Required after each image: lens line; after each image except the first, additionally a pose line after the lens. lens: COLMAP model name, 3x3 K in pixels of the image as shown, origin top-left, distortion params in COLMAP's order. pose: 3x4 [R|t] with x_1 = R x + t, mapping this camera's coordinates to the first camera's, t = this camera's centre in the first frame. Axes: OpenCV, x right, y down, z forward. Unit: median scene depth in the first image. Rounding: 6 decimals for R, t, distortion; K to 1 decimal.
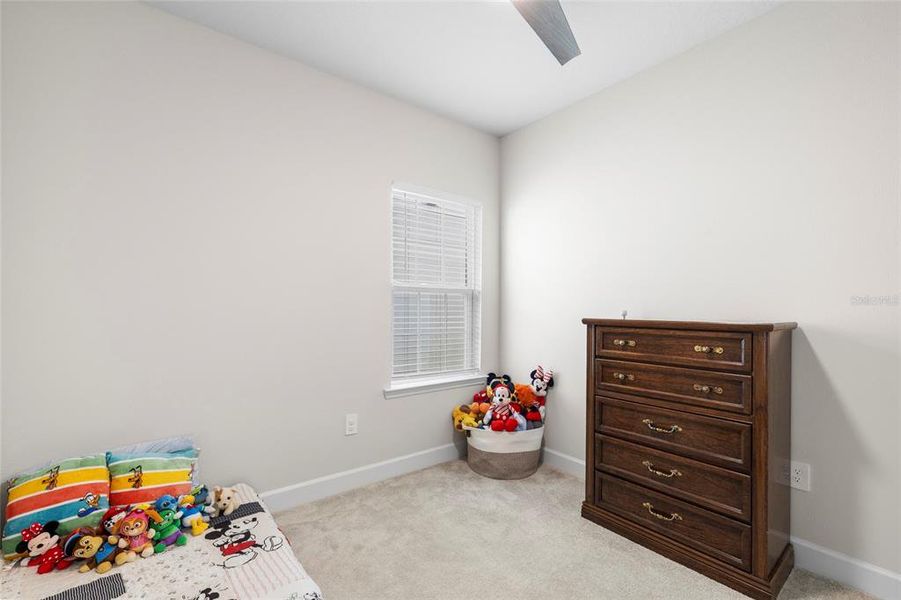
lens RADIAL K [[375.3, 0, 450.9], [0, 375.3, 302.4], [0, 0, 1]] dist [-0.001581, -0.000235]
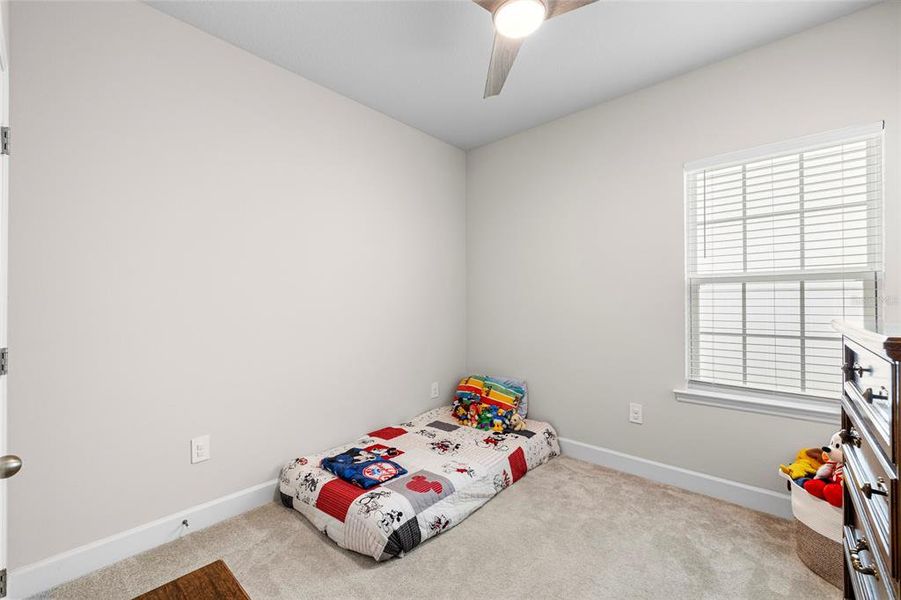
lens RADIAL K [[375.3, 0, 450.9], [0, 375.3, 302.4], [0, 0, 1]] dist [-0.001581, -0.000235]
pose [[0.187685, -0.000004, -0.982229, 0.870795], [0.022361, 0.999741, 0.004269, 0.001919], [0.981975, -0.022765, 0.187636, 0.403811]]
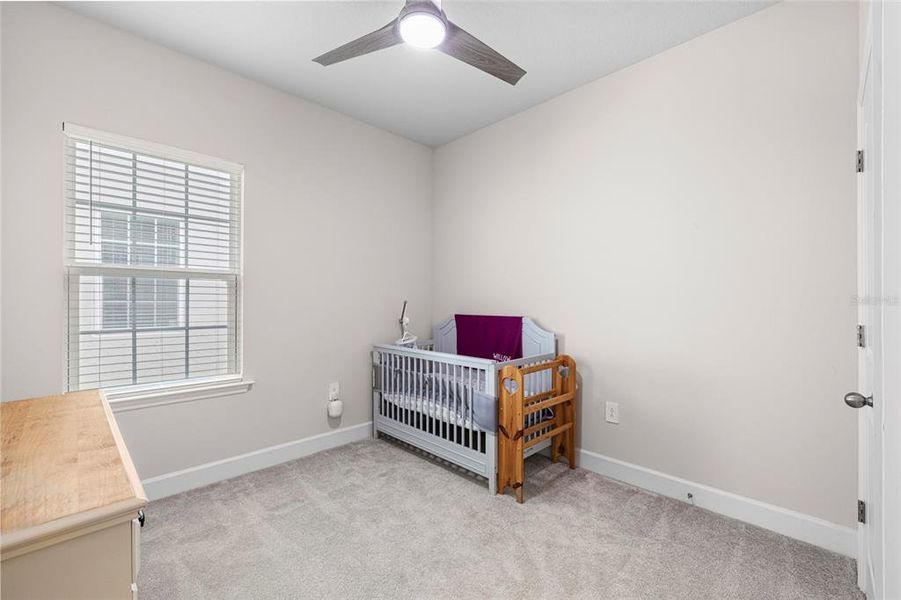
lens RADIAL K [[375.3, 0, 450.9], [0, 375.3, 302.4], [0, 0, 1]] dist [-0.001581, -0.000235]
pose [[0.989508, 0.010596, 0.144092, 0.751394], [-0.014786, 0.999498, 0.028038, 0.000453], [-0.143722, -0.029874, 0.989167, 0.320103]]
